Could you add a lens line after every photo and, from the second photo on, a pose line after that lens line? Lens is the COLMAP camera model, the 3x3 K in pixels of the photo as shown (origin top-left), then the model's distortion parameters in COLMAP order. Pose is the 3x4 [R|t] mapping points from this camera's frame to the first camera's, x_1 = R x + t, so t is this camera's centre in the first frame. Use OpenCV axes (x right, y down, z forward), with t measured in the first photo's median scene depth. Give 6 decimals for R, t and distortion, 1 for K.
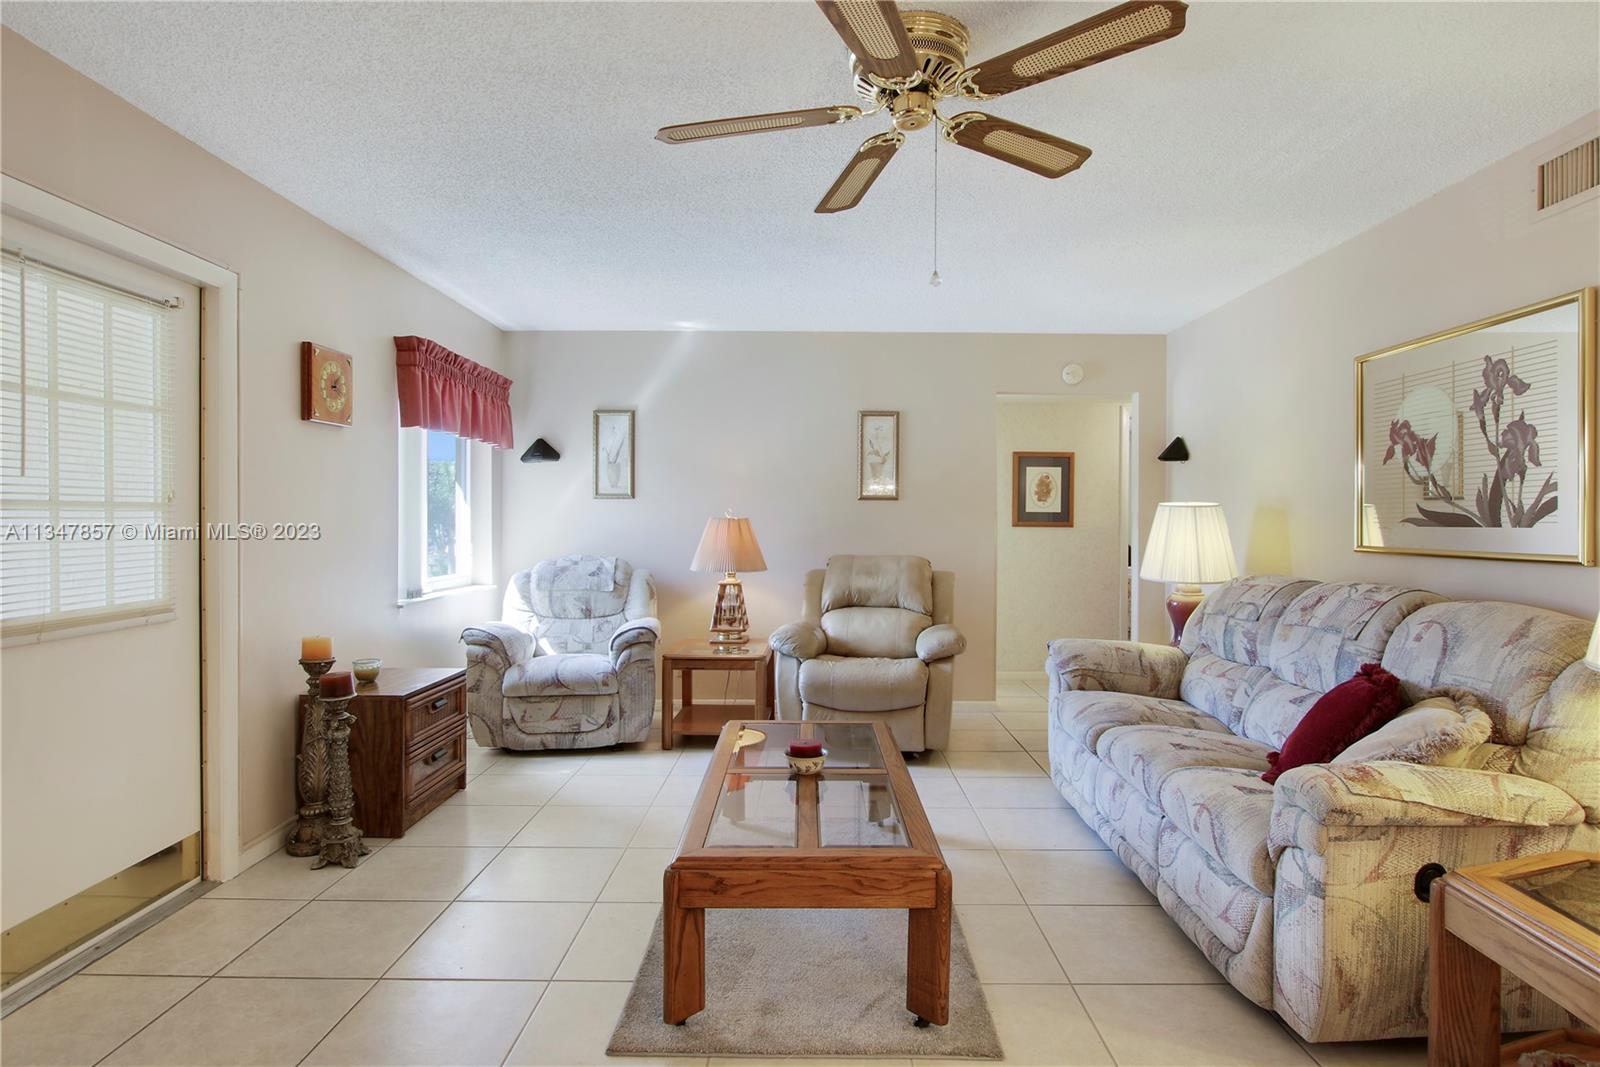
lens RADIAL K [[839.0, 0, 800.0], [0, 839.0, 533.5], [0, 0, 1]] dist [-0.023652, 0.001036]
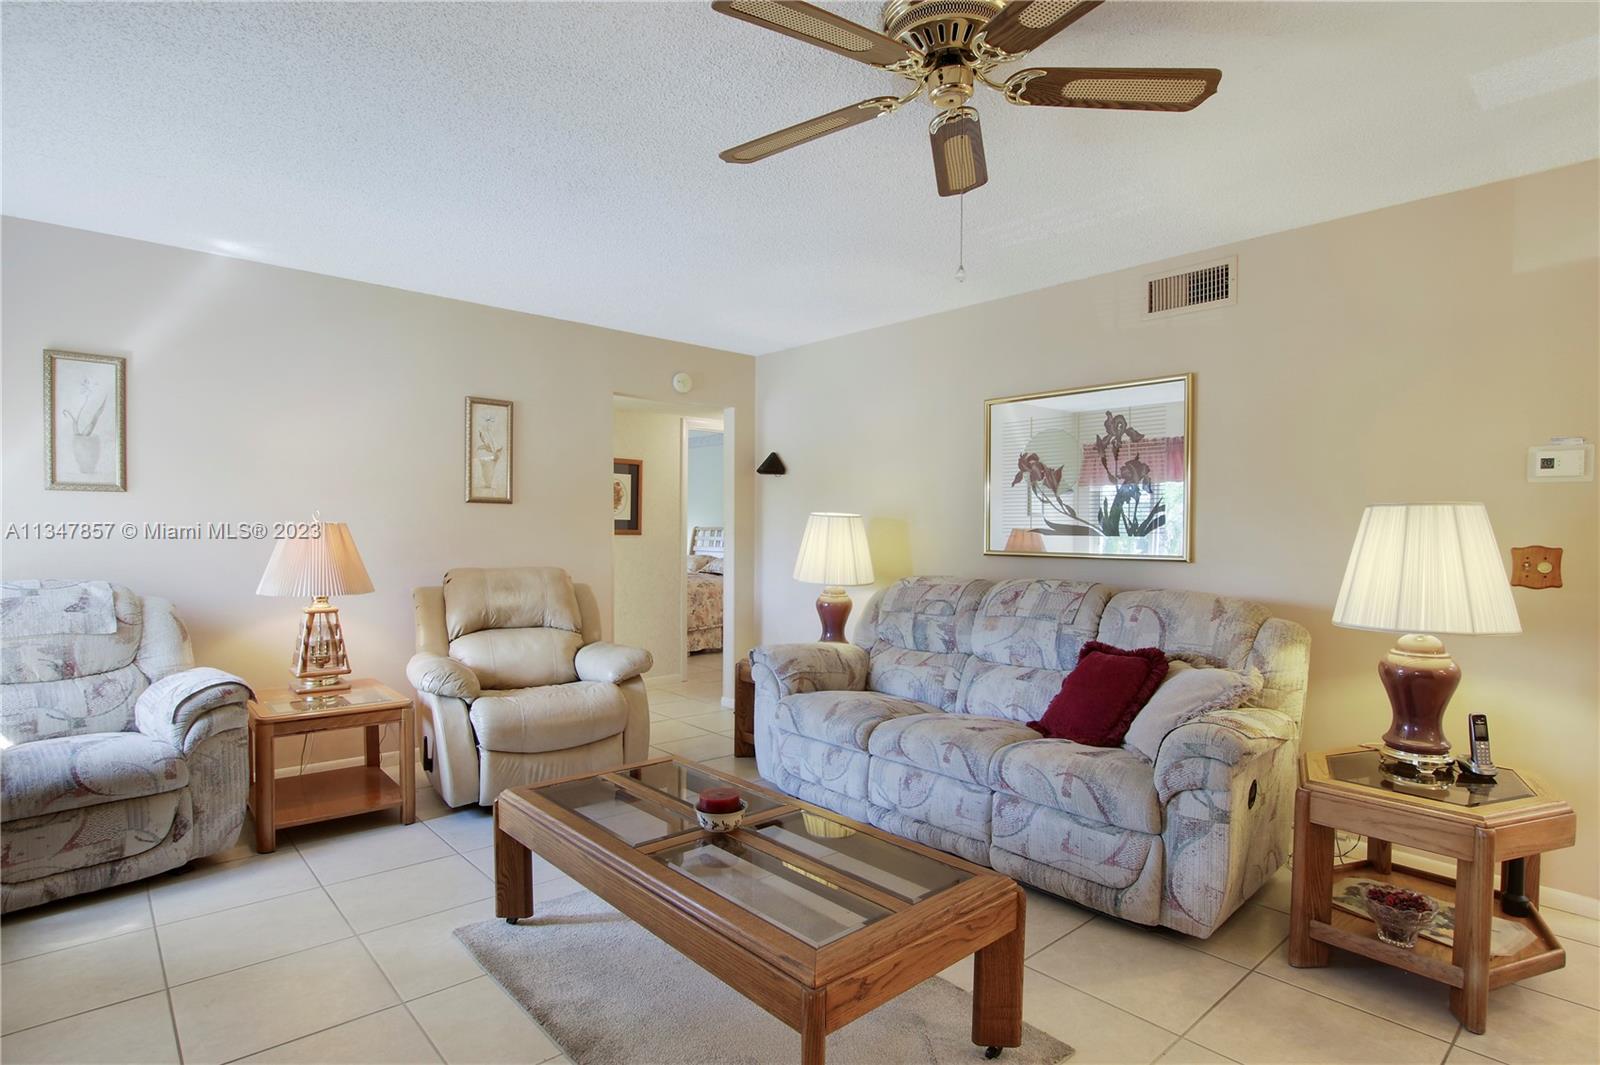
lens RADIAL K [[822.0, 0, 820.0], [0, 822.0, 553.5], [0, 0, 1]] dist [-0.025344, 0.000452]
pose [[0.739695, -0.013689, 0.672803, -0.277699], [0.003356, 0.999856, 0.016654, -0.001712], [-0.672934, -0.010061, 0.739634, 0.197407]]
